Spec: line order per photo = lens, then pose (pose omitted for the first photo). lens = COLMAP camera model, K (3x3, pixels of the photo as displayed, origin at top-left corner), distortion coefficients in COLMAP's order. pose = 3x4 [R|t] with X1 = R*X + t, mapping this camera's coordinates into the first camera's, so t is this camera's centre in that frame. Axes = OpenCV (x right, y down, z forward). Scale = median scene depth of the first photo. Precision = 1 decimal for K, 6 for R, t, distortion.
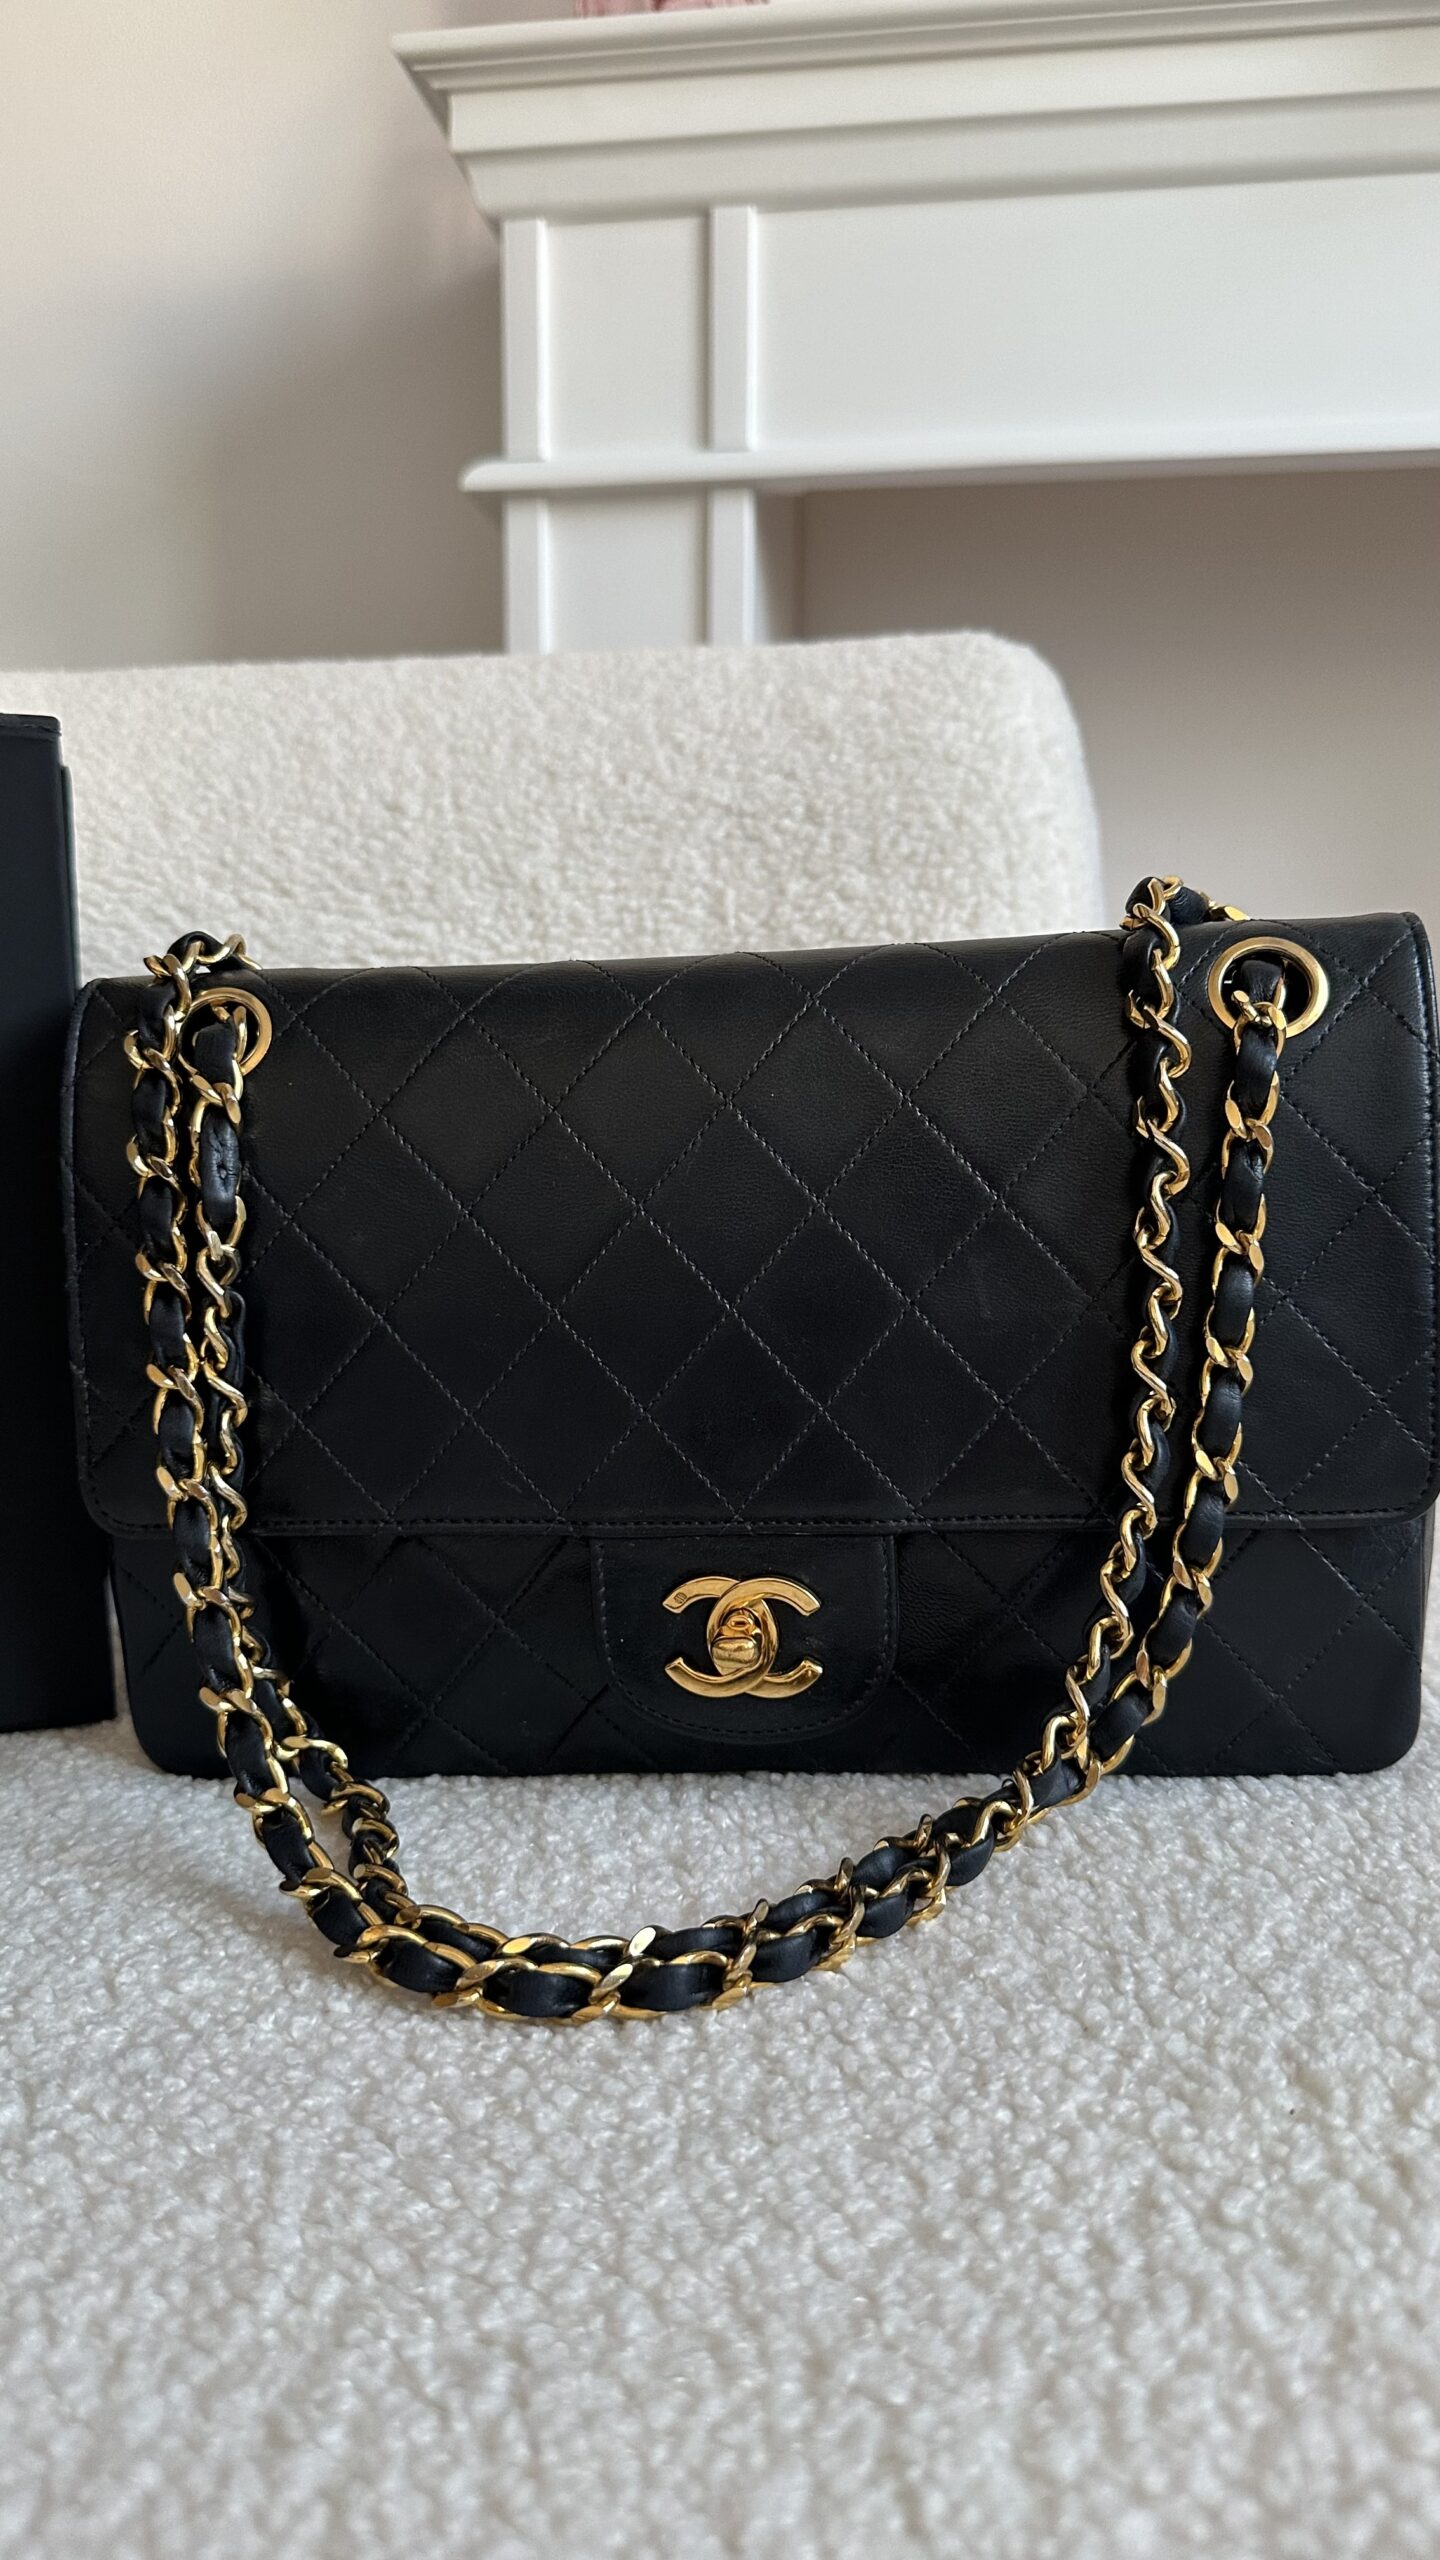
lens RADIAL K [[1979.5, 0, 732.9], [0, 1979.5, 1227.4], [0, 0, 1]] dist [0.112134, -0.241876]
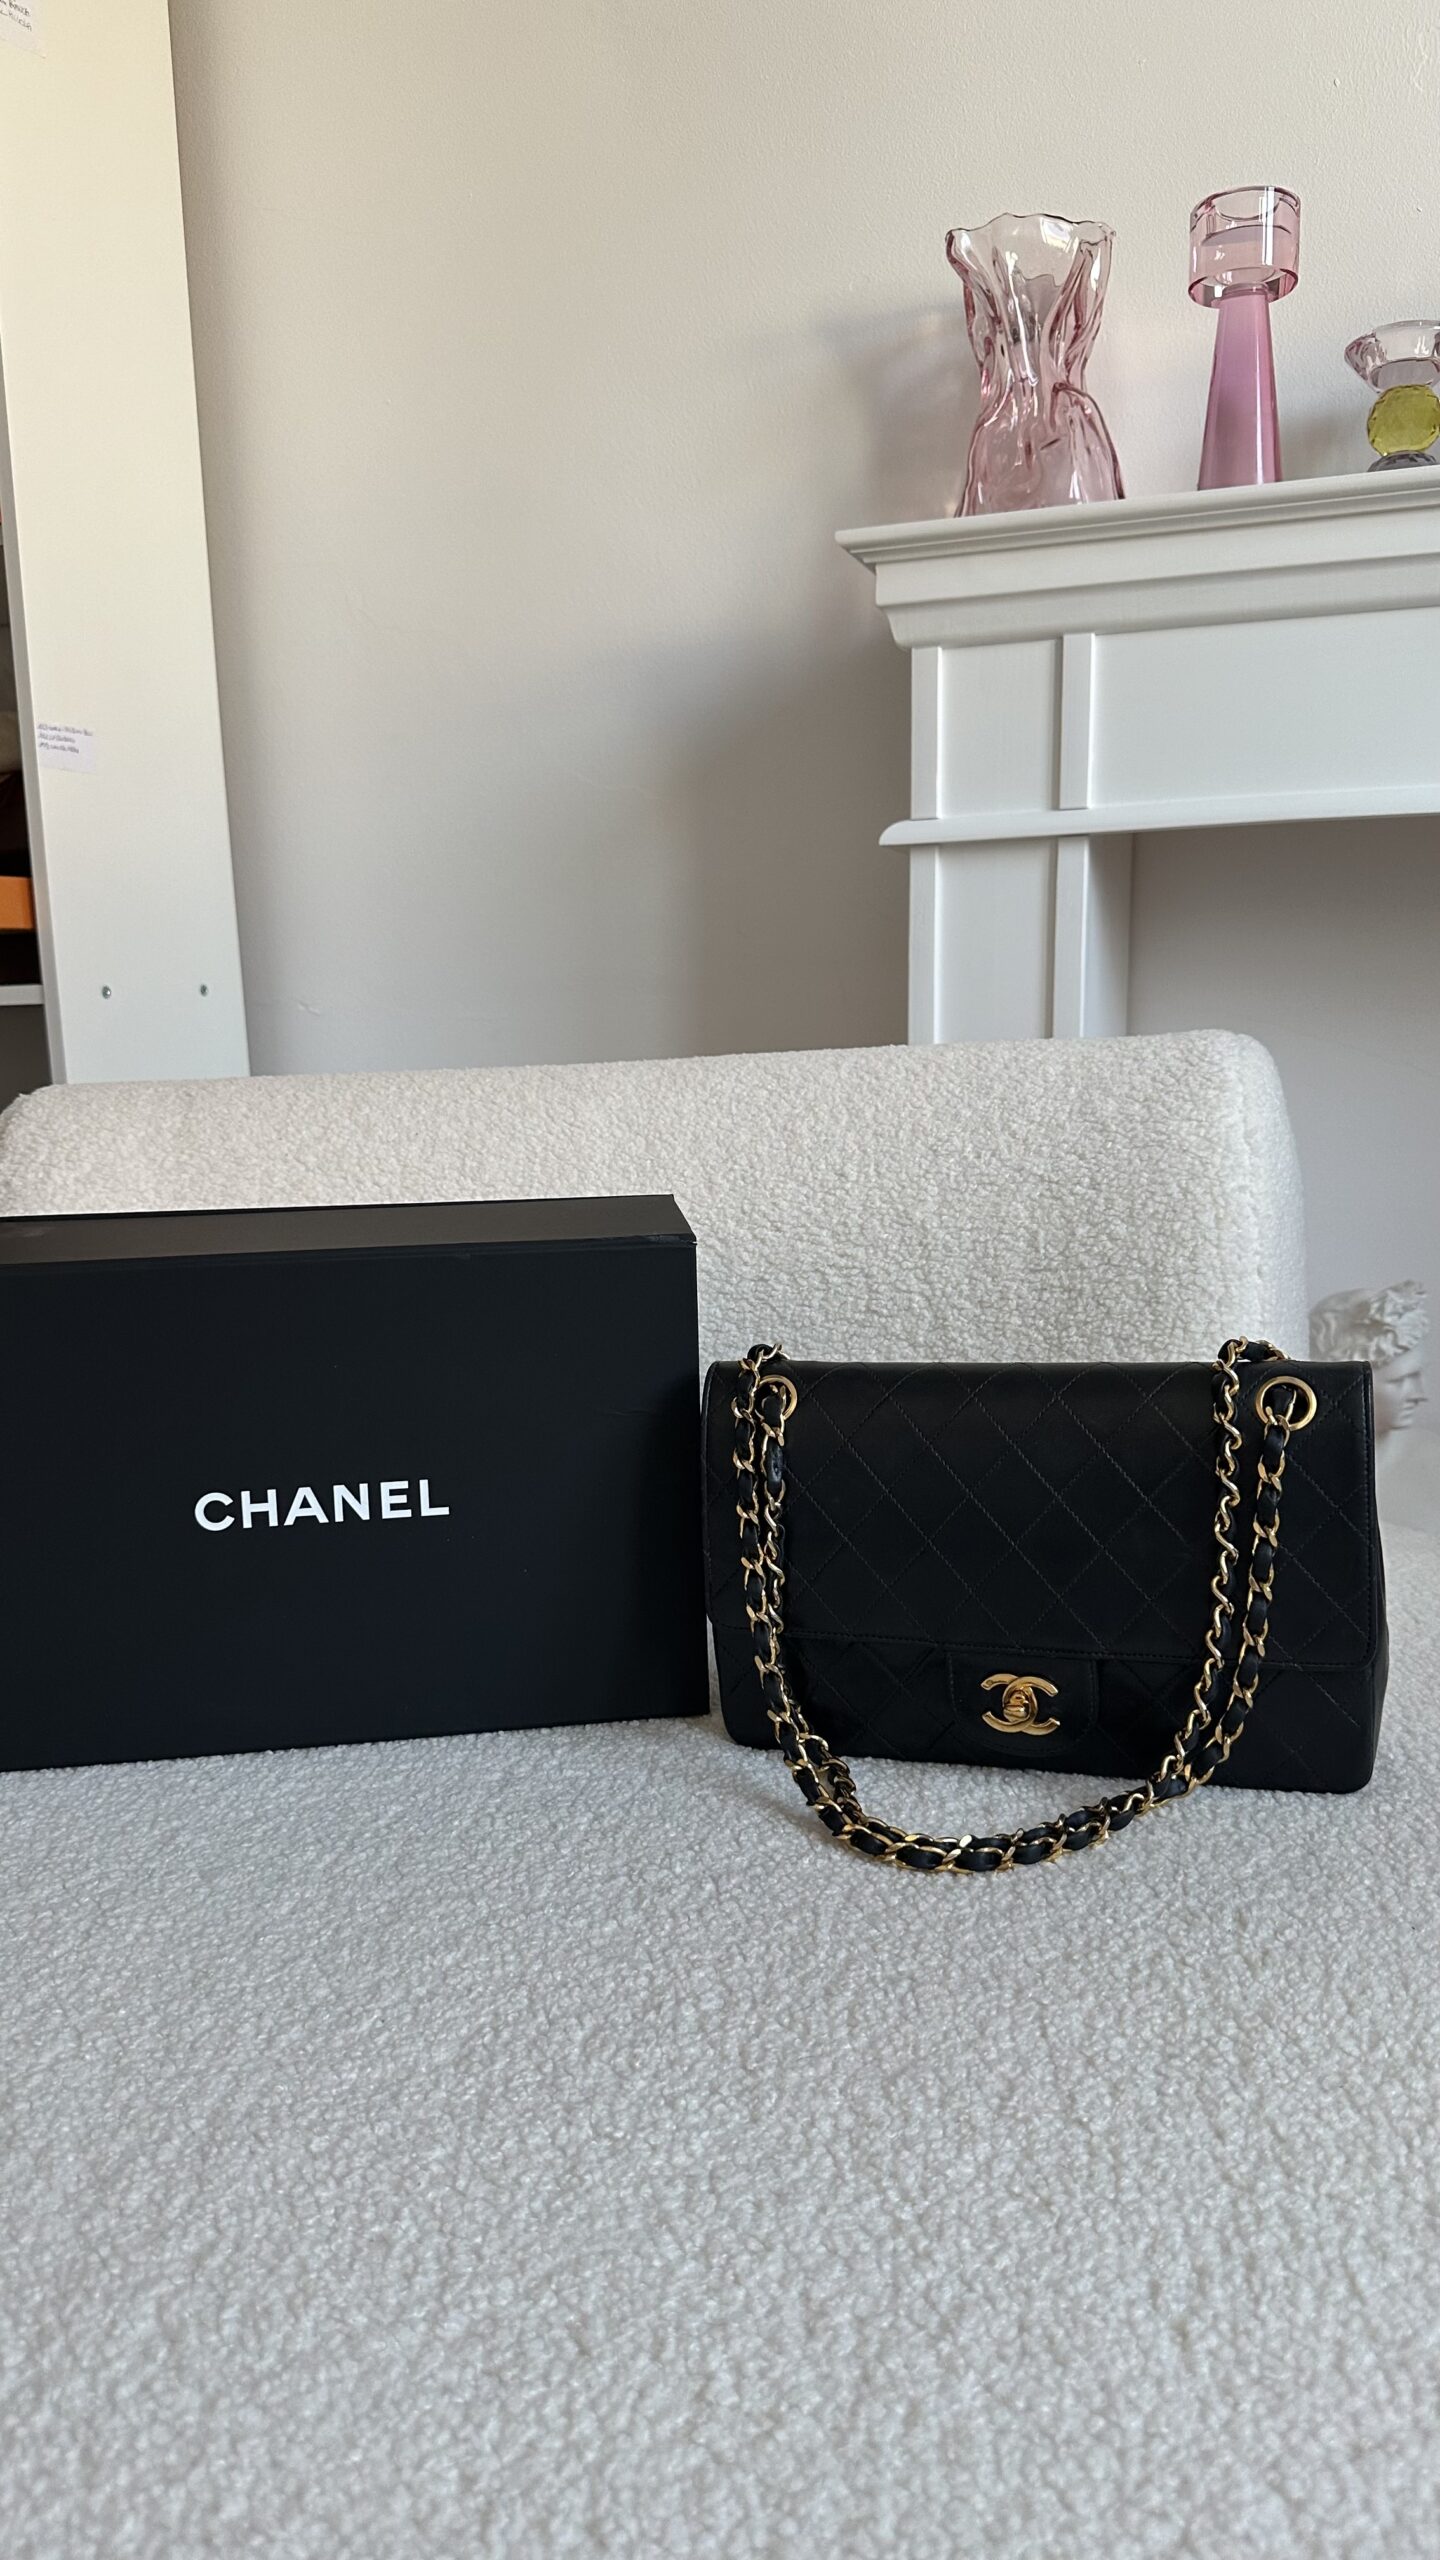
lens RADIAL K [[1756.9, 0, 720.0], [0, 1756.9, 1280.0], [0, 0, 1]] dist [0.150307, -0.256125]
pose [[0.977115, 0.014602, -0.212209, 0.090254], [-0.010806, 0.999760, 0.019037, -0.281051], [0.212437, -0.016308, 0.977039, -0.911406]]
